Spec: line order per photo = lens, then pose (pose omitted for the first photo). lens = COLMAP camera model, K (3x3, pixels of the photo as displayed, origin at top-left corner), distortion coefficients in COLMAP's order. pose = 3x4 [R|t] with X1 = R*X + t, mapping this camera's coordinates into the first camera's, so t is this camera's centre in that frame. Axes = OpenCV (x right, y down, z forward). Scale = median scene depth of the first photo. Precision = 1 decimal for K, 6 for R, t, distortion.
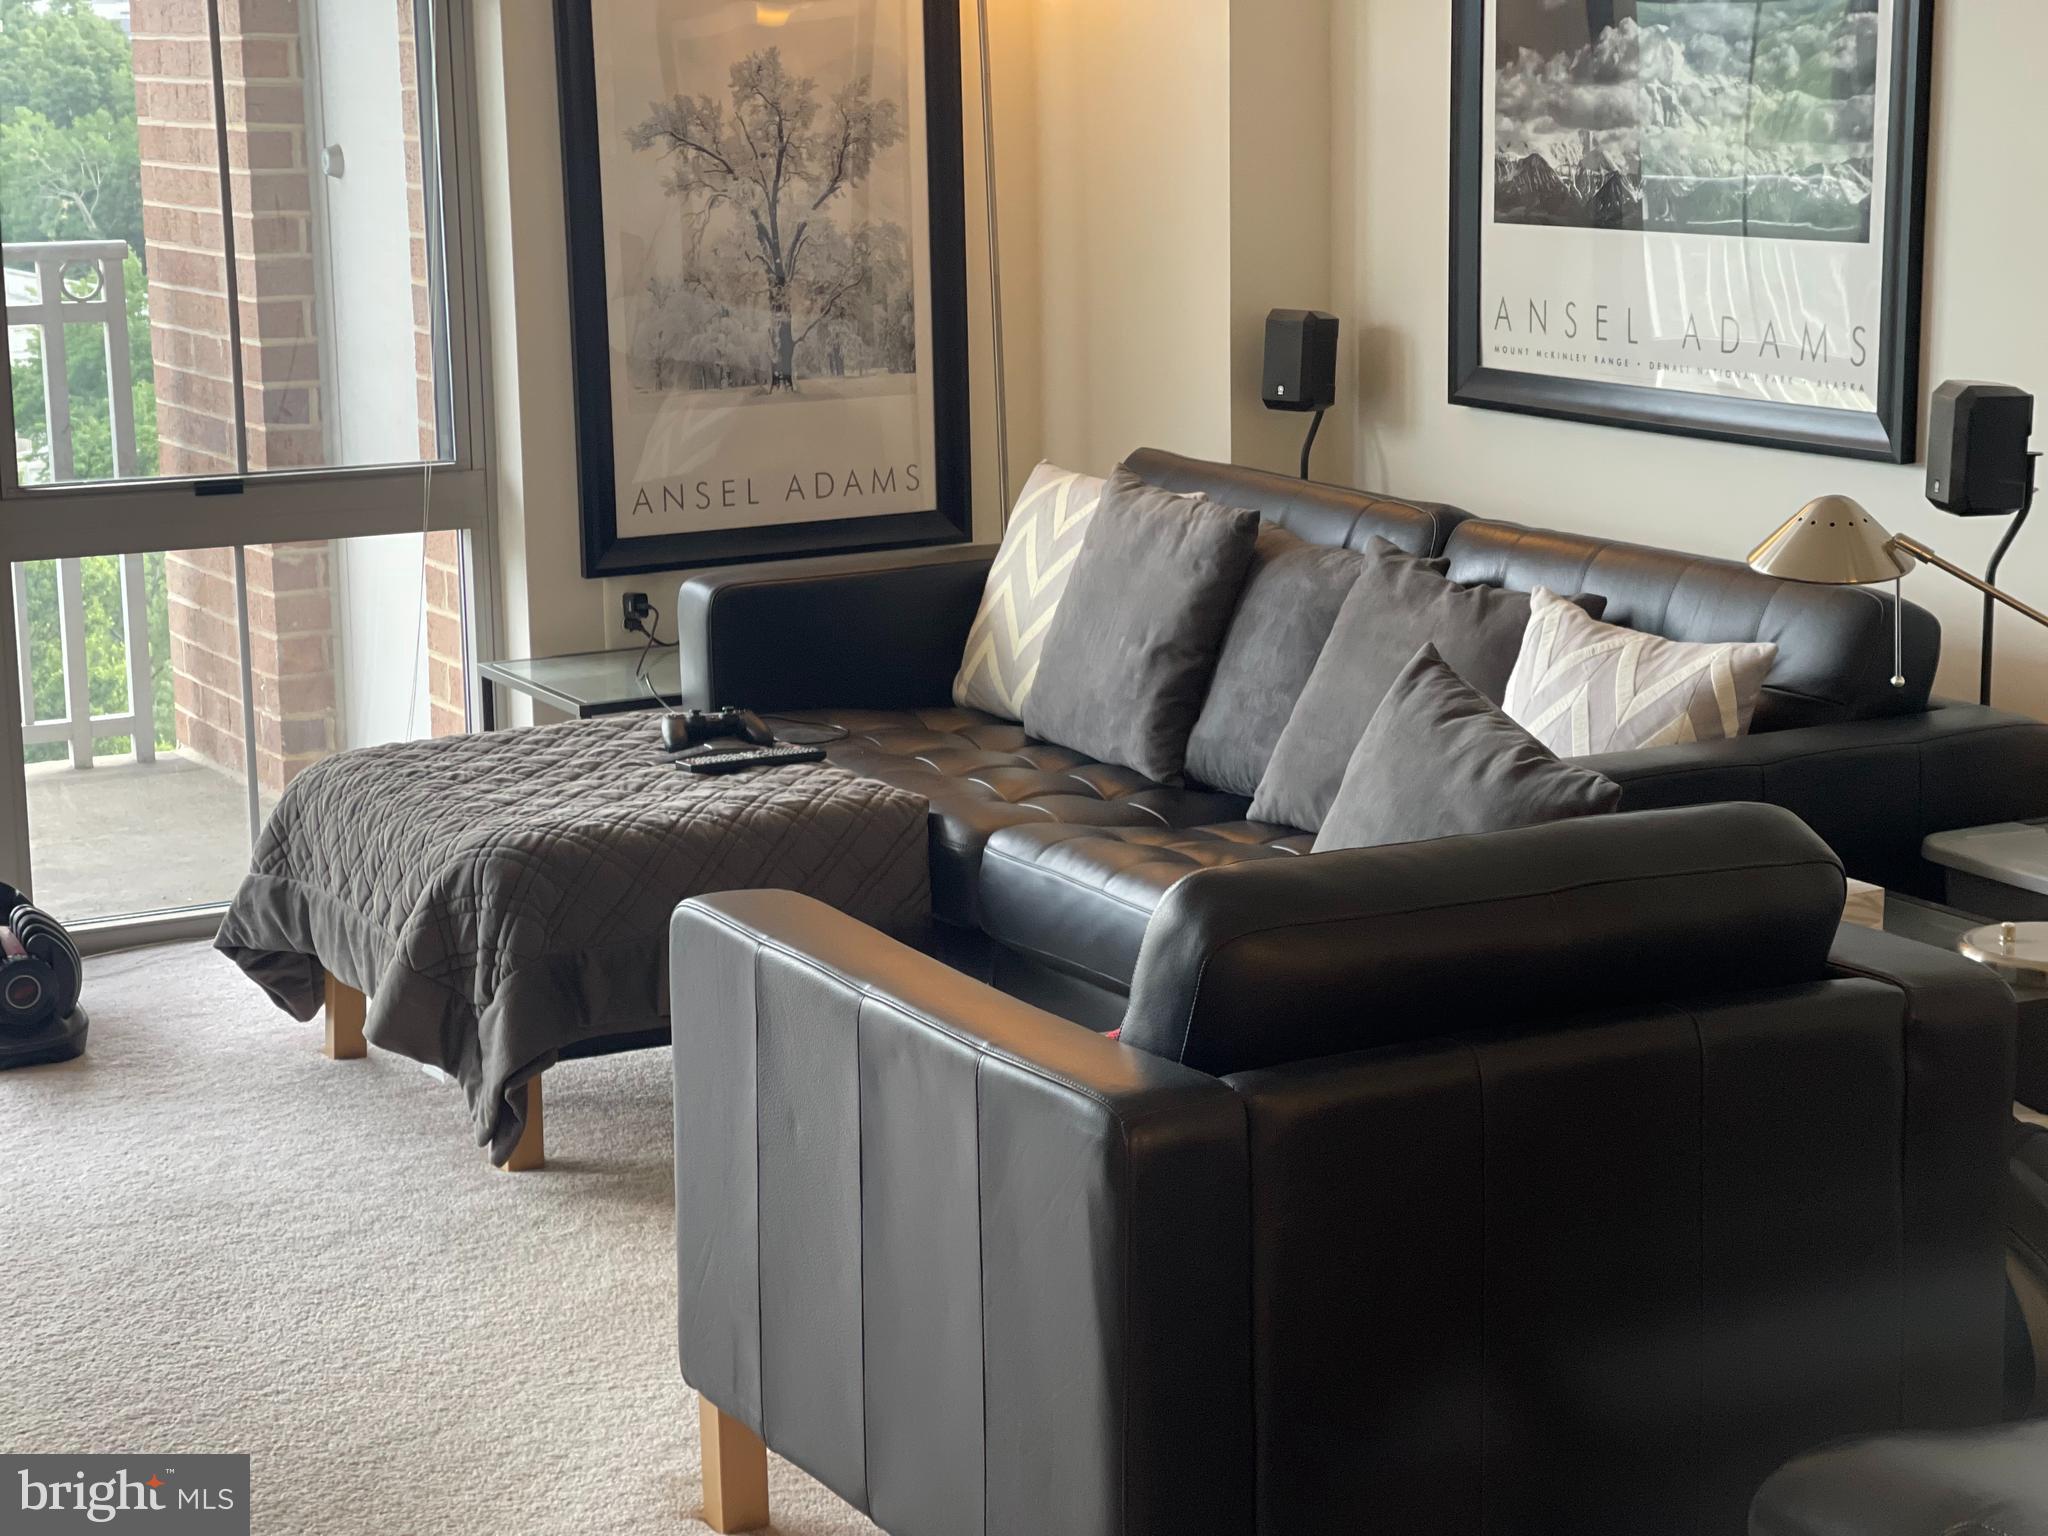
lens RADIAL K [[3863.5, 0, 1073.1], [0, 3863.5, 774.6], [0, 0, 1]] dist [0.192795, 0.000000]
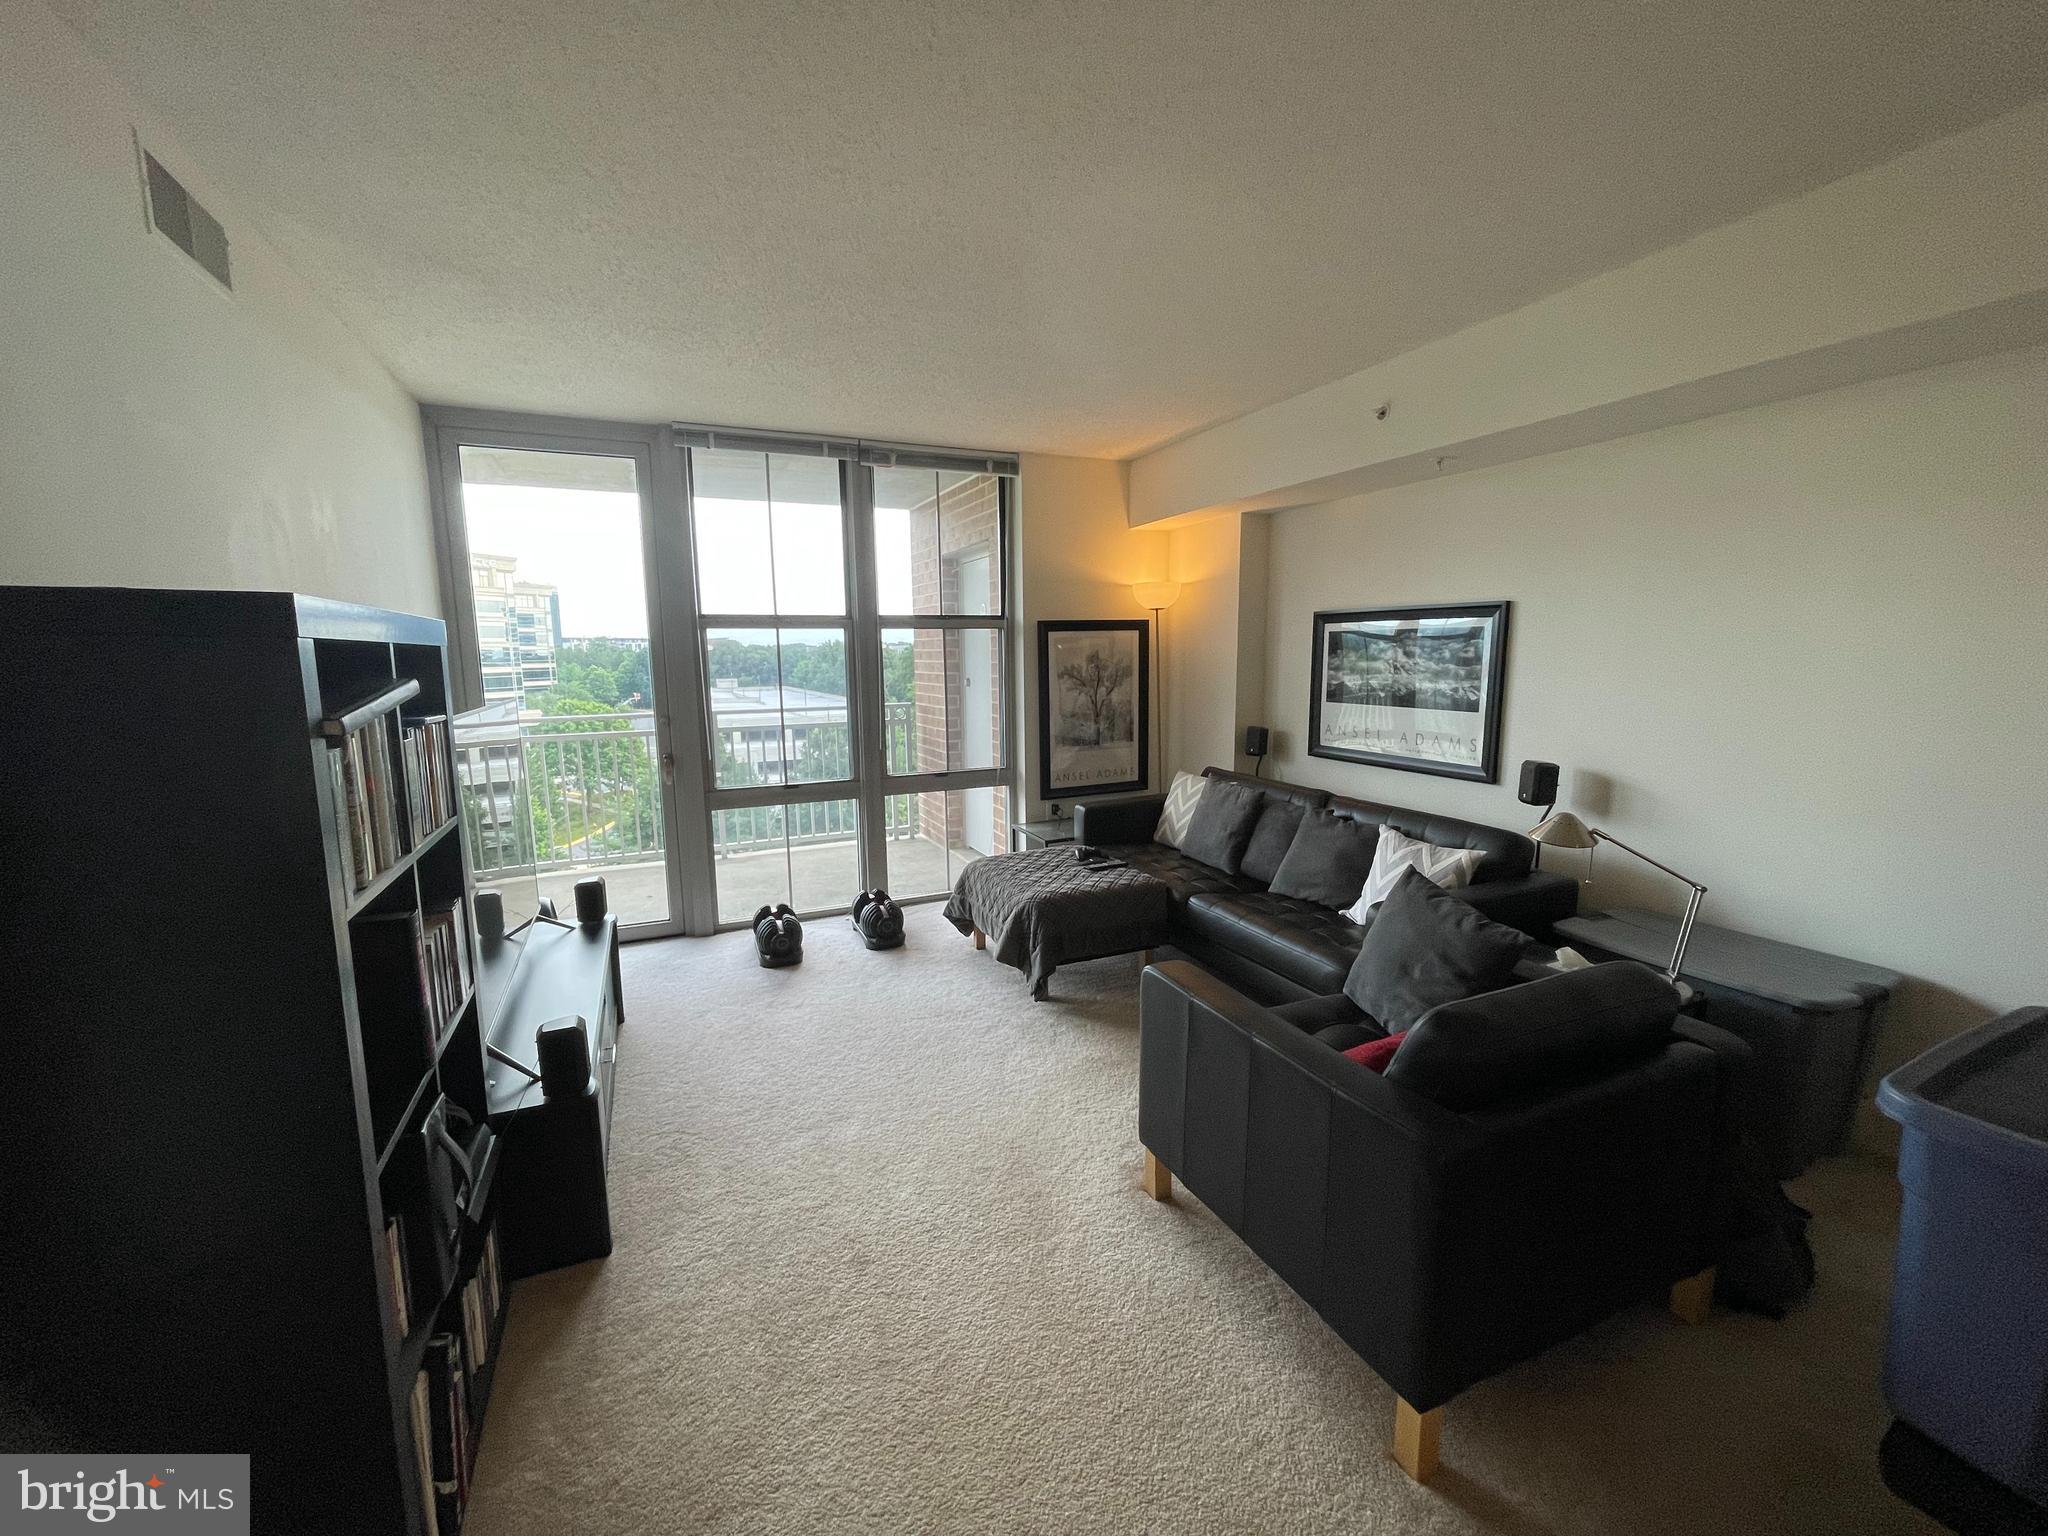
lens RADIAL K [[835.0, 0, 1011.3], [0, 835.0, 773.5], [0, 0, 1]] dist [-0.006869, 0.000994]
pose [[0.995634, 0.012974, -0.092435, -0.095096], [-0.016850, 0.999006, -0.041277, -0.049097], [0.091808, 0.042654, 0.994863, 0.281483]]
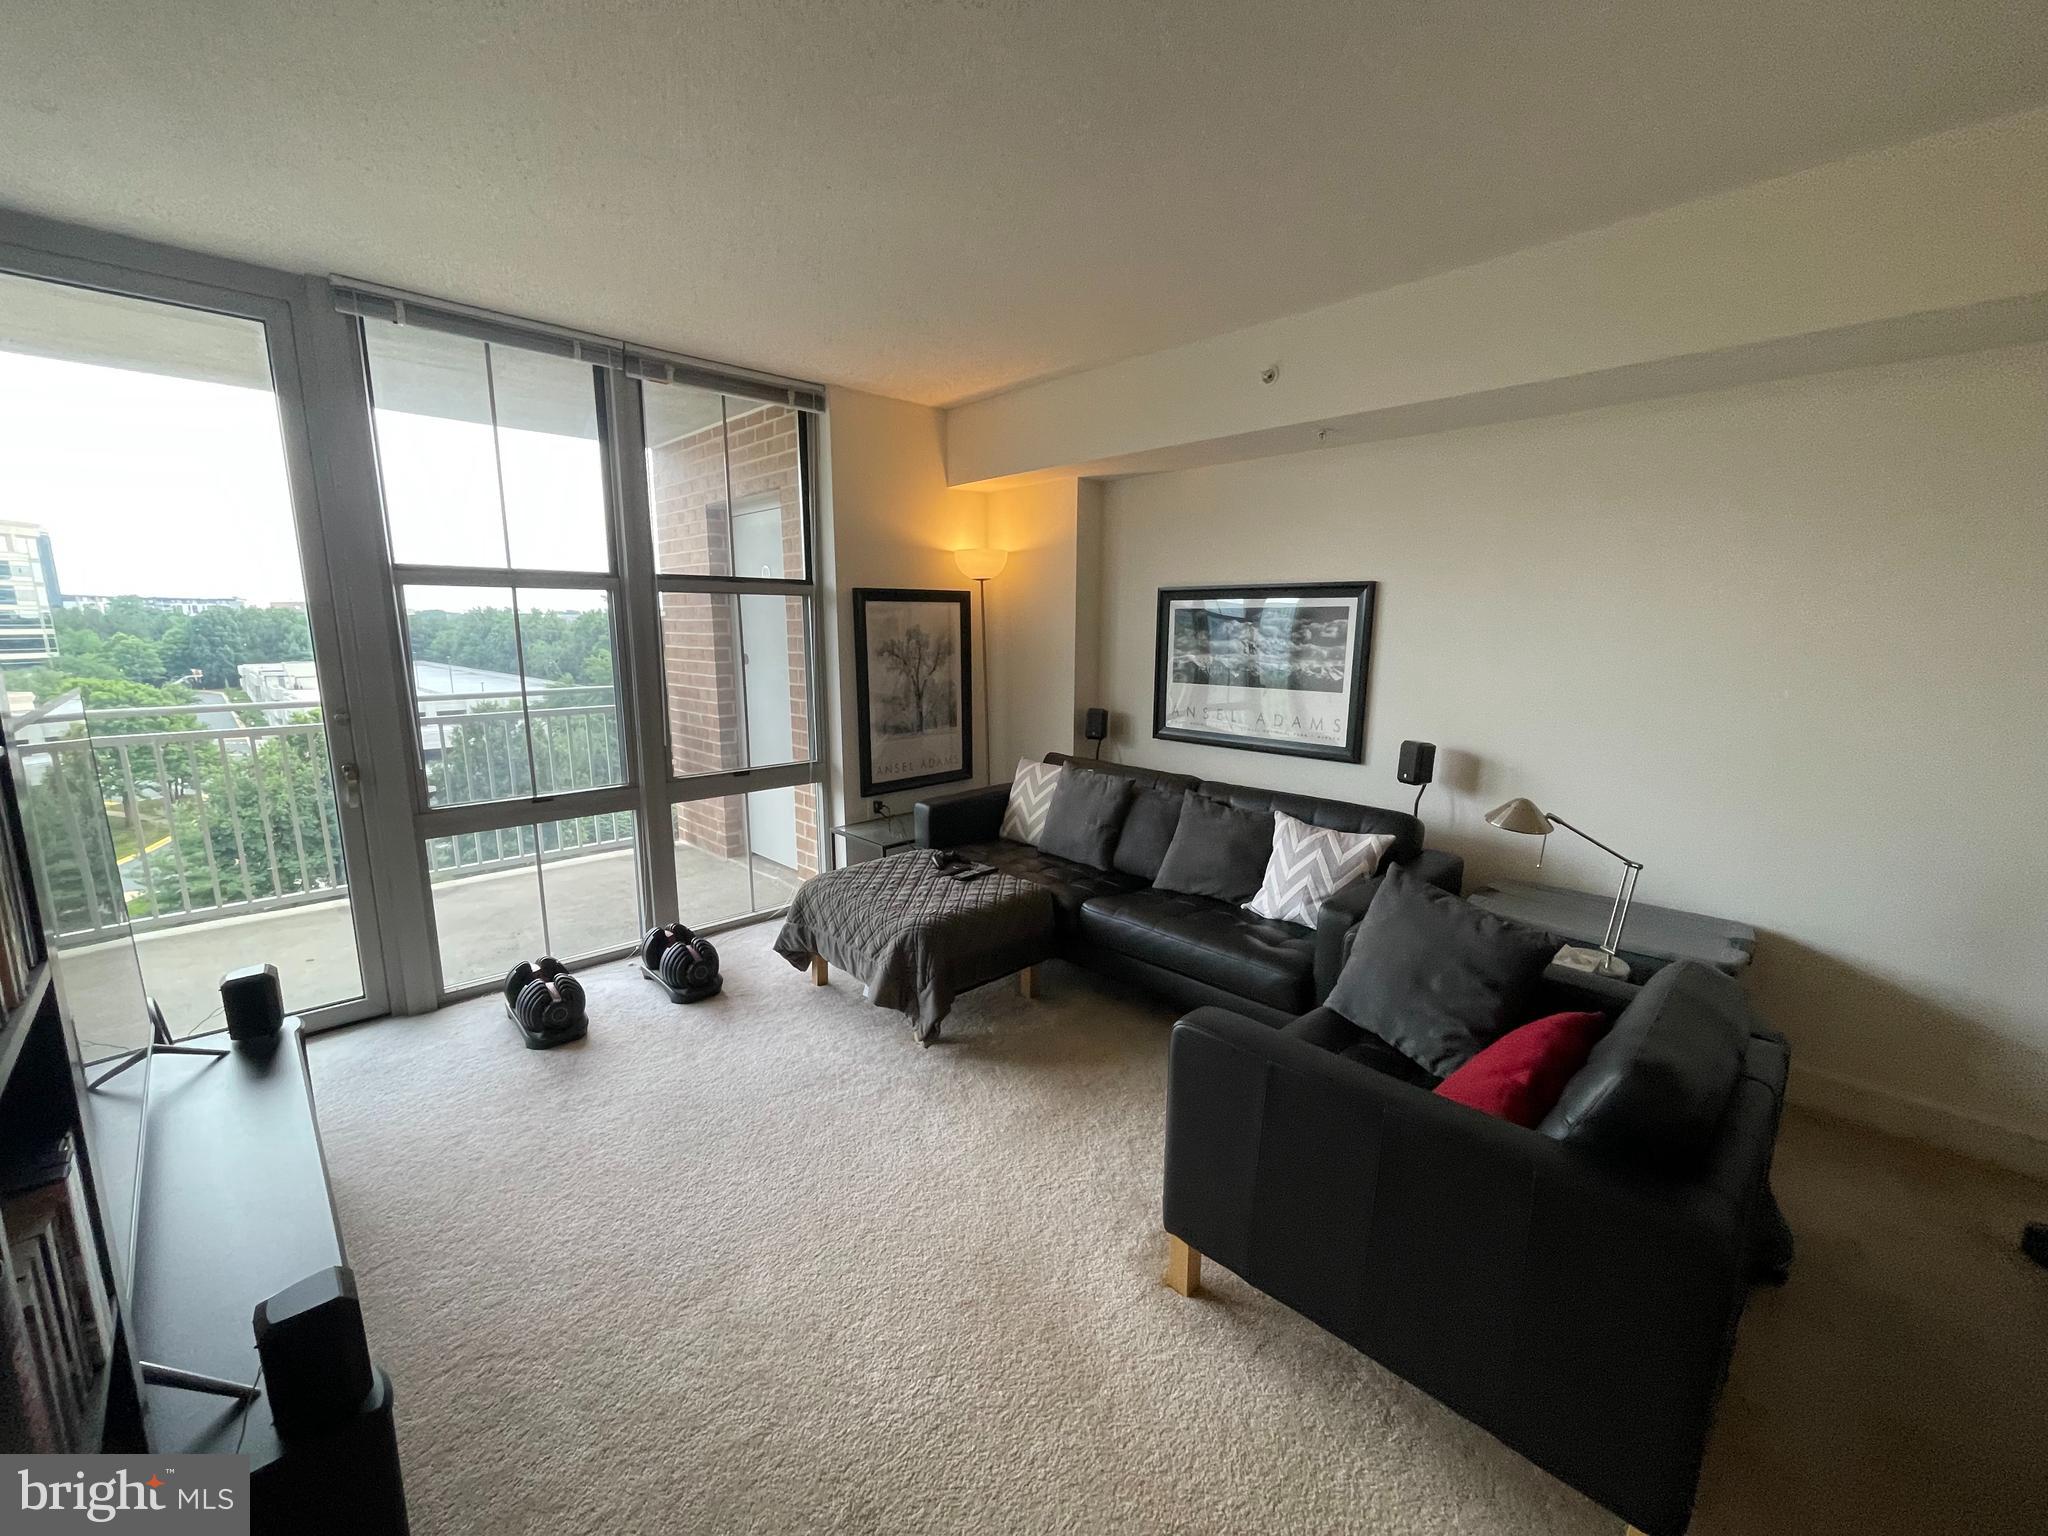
lens RADIAL K [[835.0, 0, 1014.1], [0, 835.0, 773.7], [0, 0, 1]] dist [-0.006869, 0.000994]
pose [[0.965847, -0.029748, 0.257400, -0.202595], [0.032943, 0.999424, -0.008111, -0.068185], [-0.257010, 0.016313, 0.966271, 0.387737]]
